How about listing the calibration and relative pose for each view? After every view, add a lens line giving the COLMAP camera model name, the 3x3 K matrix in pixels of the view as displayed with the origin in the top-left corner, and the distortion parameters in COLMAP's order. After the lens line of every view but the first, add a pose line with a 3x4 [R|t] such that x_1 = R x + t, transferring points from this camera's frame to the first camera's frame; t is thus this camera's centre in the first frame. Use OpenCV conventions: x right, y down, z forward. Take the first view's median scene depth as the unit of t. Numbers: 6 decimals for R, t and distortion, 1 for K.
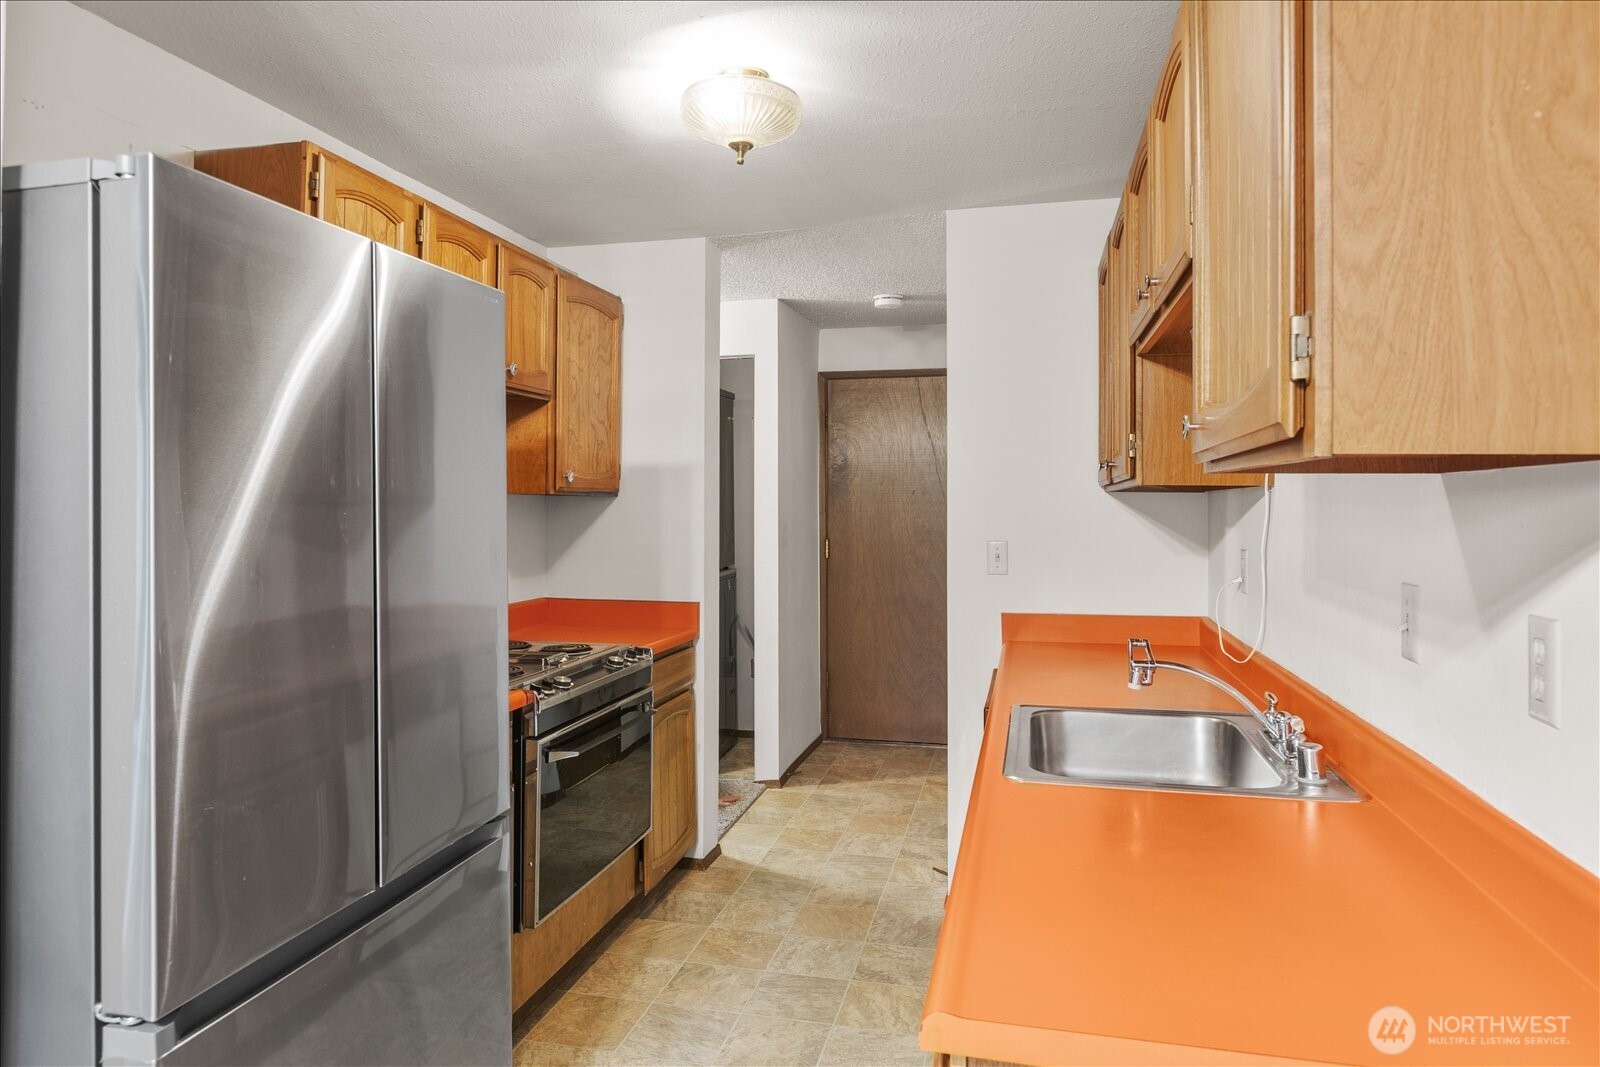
lens RADIAL K [[964.9, 0, 799.3], [0, 964.9, 484.7], [0, 0, 1]] dist [-0.001514, -0.000357]
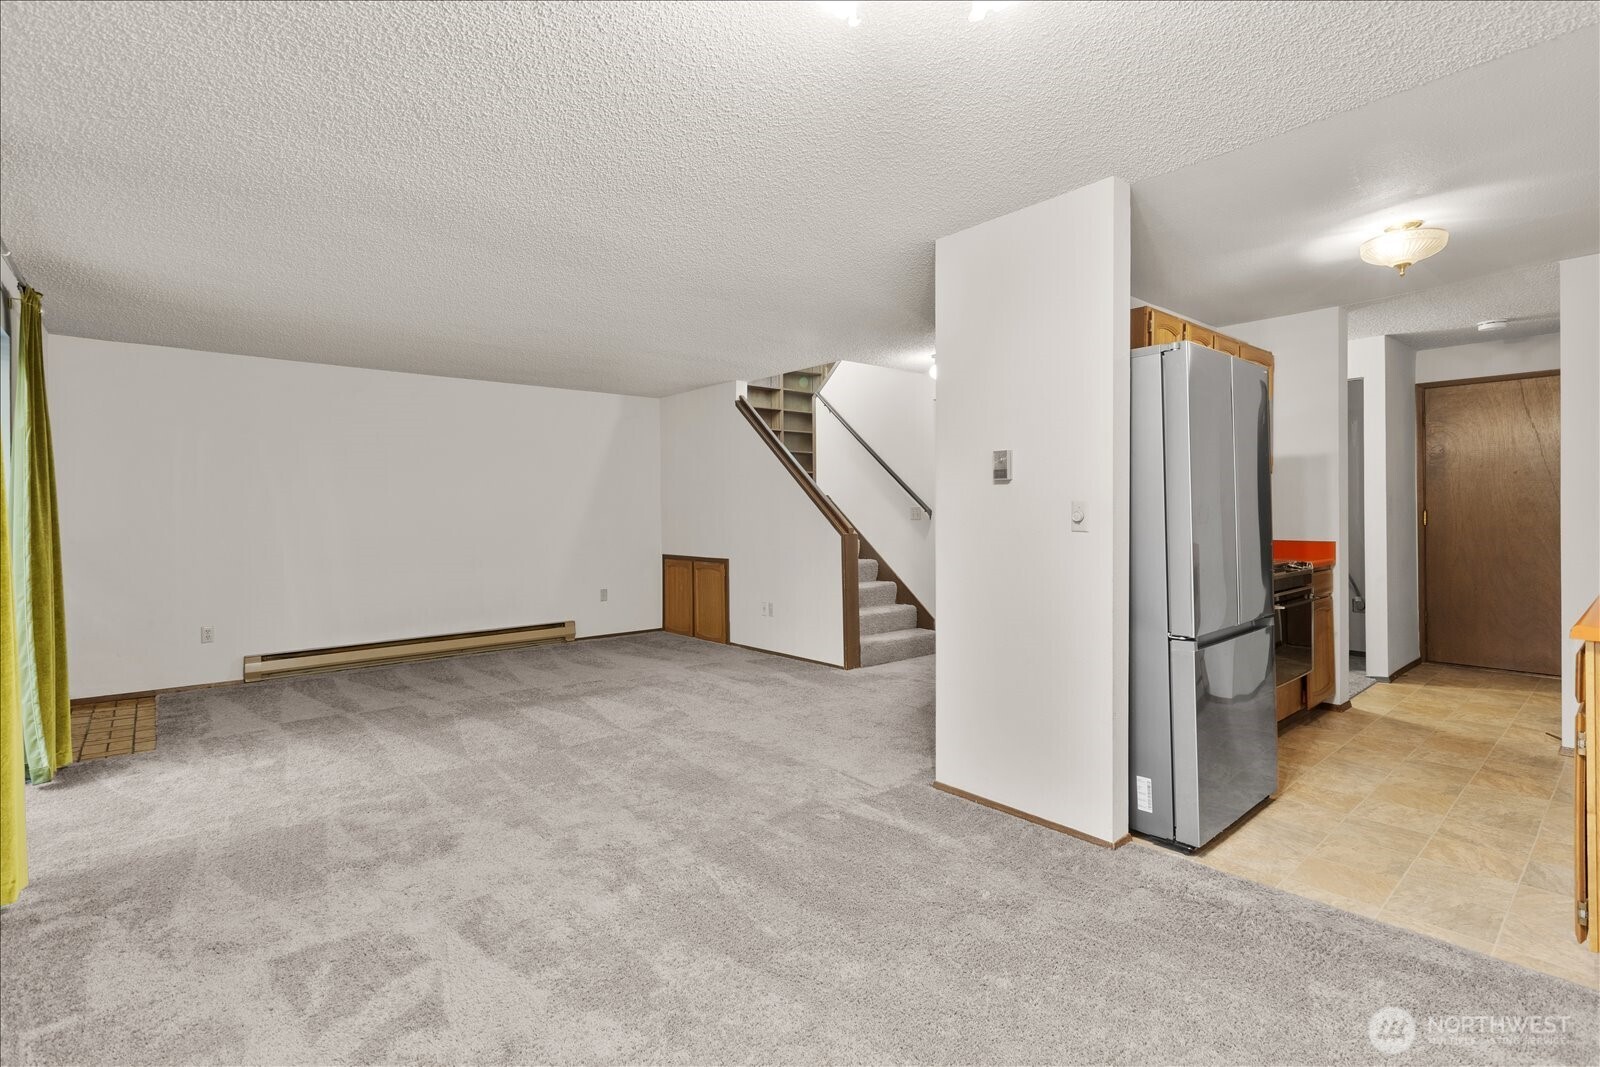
lens RADIAL K [[744.8, 0, 803.5], [0, 744.8, 514.1], [0, 0, 1]] dist [0.004262, -0.000075]
pose [[0.811980, -0.005424, -0.583661, -0.100659], [0.020839, 0.999589, 0.019701, 0.036176], [0.583314, -0.028159, 0.811759, -0.498173]]
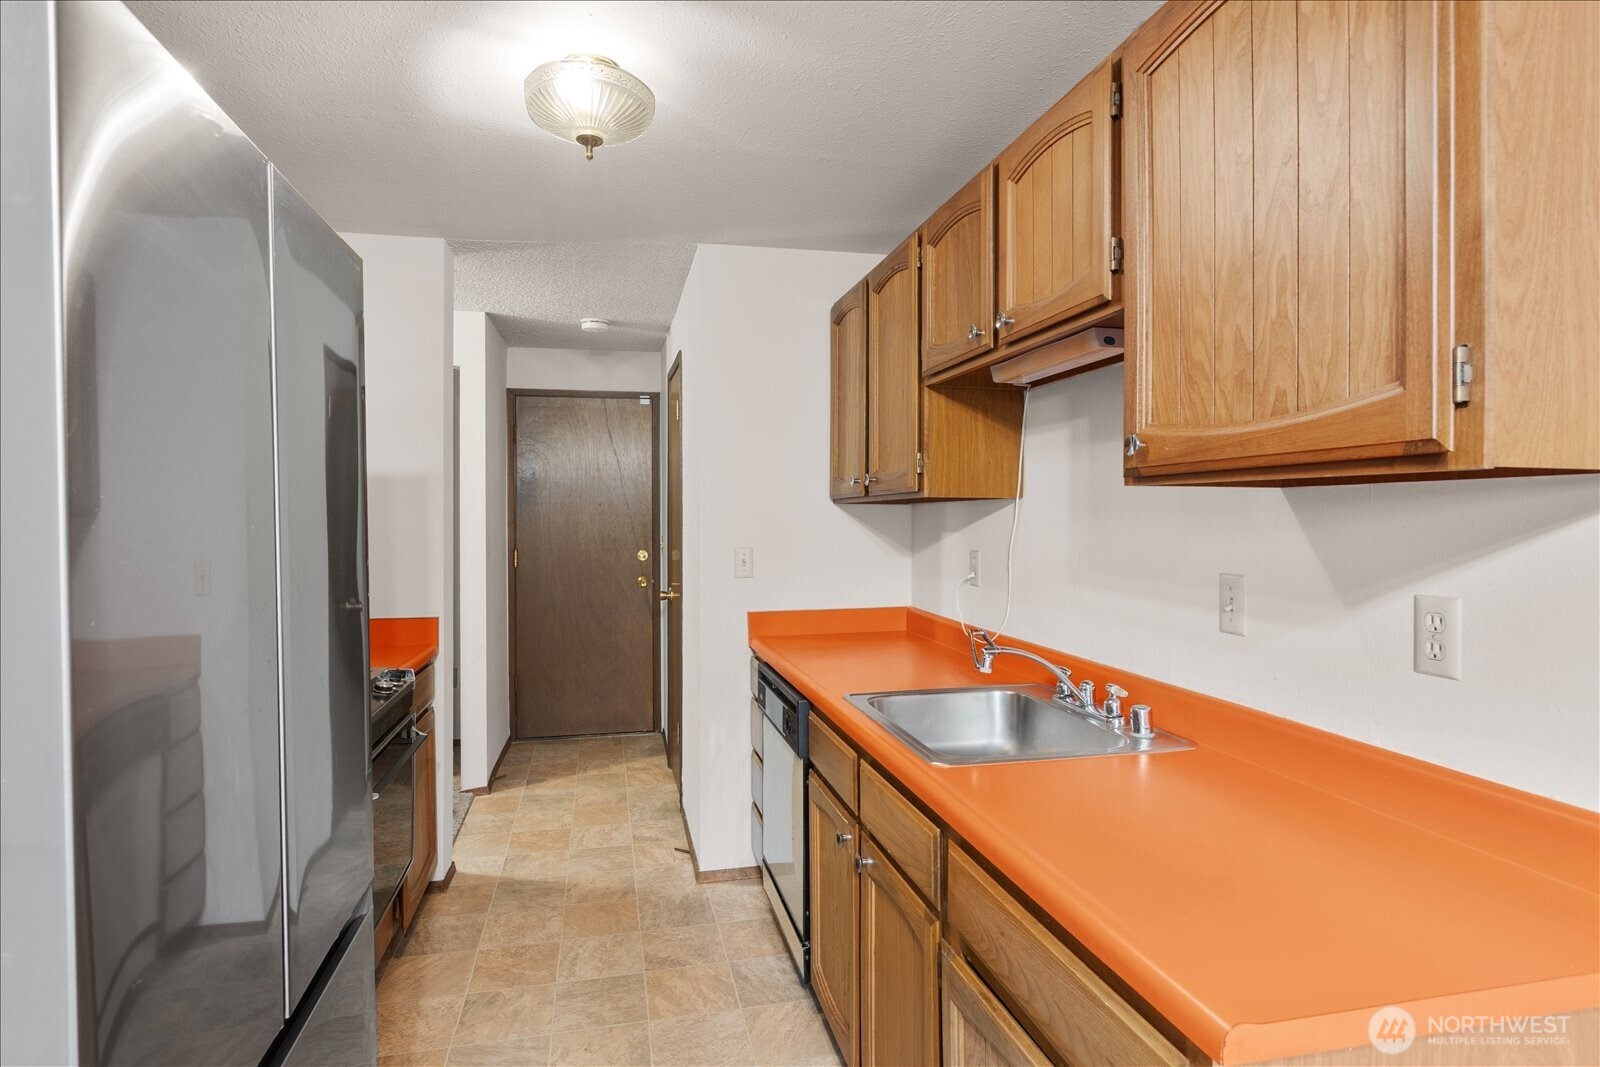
lens RADIAL K [[828.6, 0, 774.3], [0, 828.6, 513.2], [0, 0, 1]] dist [-0.001215, -0.000247]
pose [[0.902919, -0.001796, 0.429807, -0.160751], [-0.005358, 0.999867, 0.015435, 0.003385], [-0.429777, -0.016240, 0.902789, 0.111697]]
